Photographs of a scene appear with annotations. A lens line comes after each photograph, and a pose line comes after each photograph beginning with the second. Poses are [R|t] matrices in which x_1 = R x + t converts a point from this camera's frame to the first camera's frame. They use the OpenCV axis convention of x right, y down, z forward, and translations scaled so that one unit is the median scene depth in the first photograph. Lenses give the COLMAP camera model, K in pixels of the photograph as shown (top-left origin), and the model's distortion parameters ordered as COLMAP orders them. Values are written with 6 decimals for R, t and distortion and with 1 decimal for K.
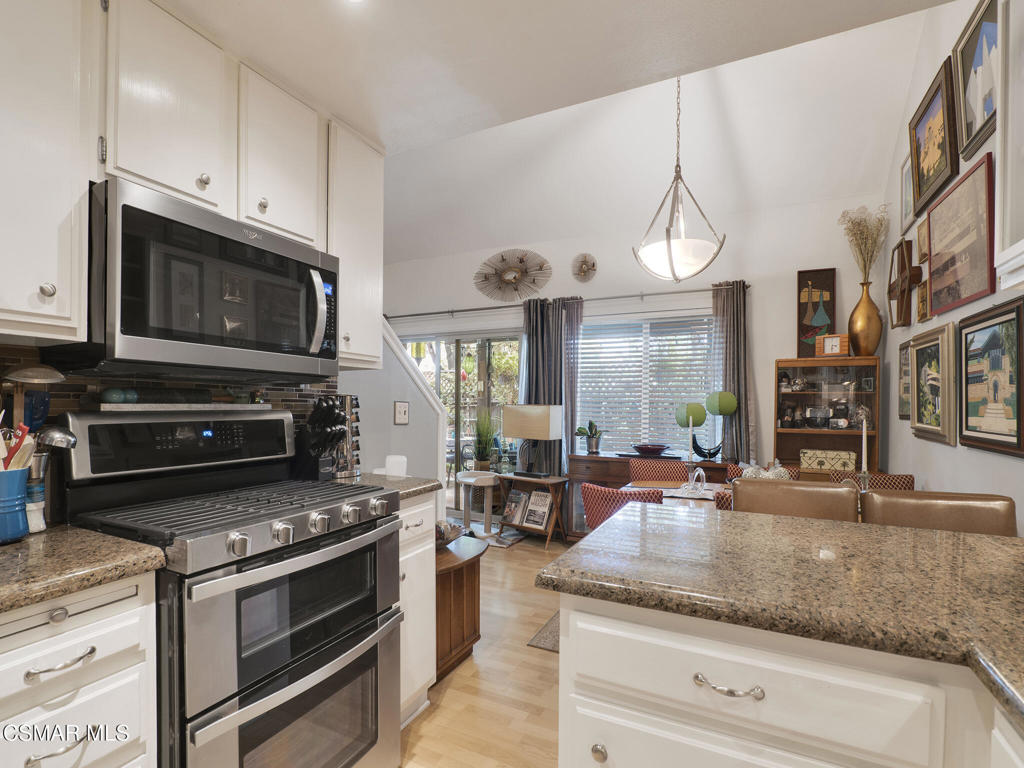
lens RADIAL K [[491.0, 0, 513.3], [0, 491.0, 391.1], [0, 0, 1]] dist [-0.019487, 0.000483]
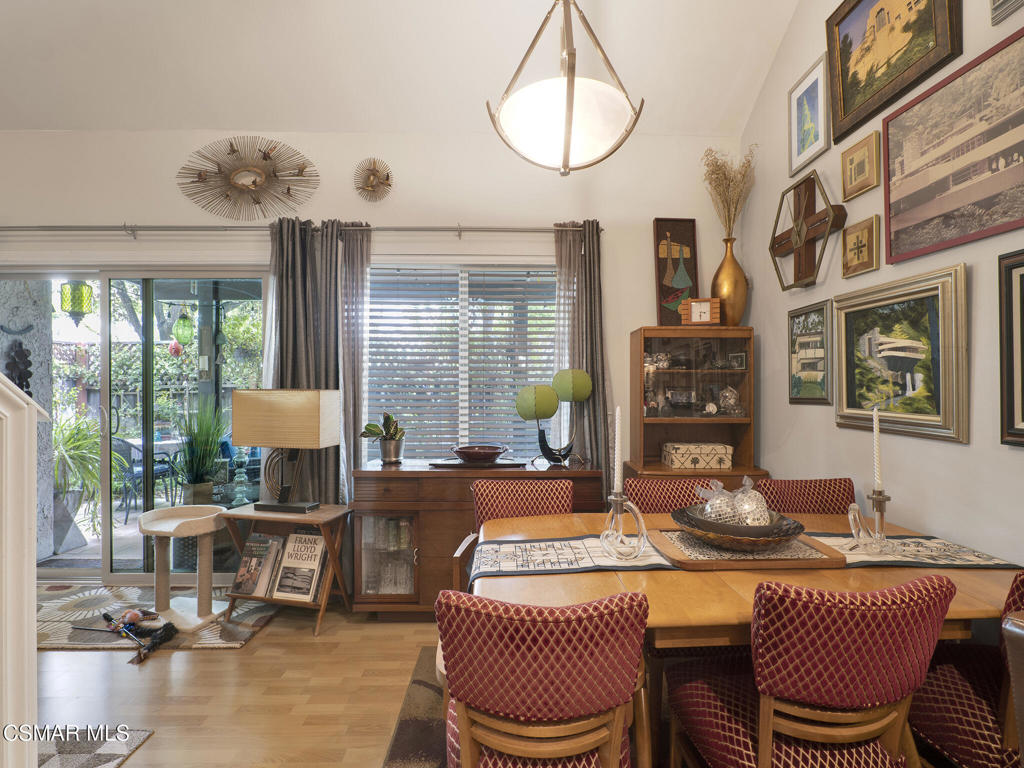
lens RADIAL K [[491.0, 0, 513.3], [0, 491.0, 391.1], [0, 0, 1]] dist [-0.019487, 0.000483]
pose [[0.889115, -0.010638, 0.457561, 0.011258], [-0.003938, 0.999515, 0.030890, 0.010312], [-0.457668, -0.029267, 0.888641, 0.355373]]
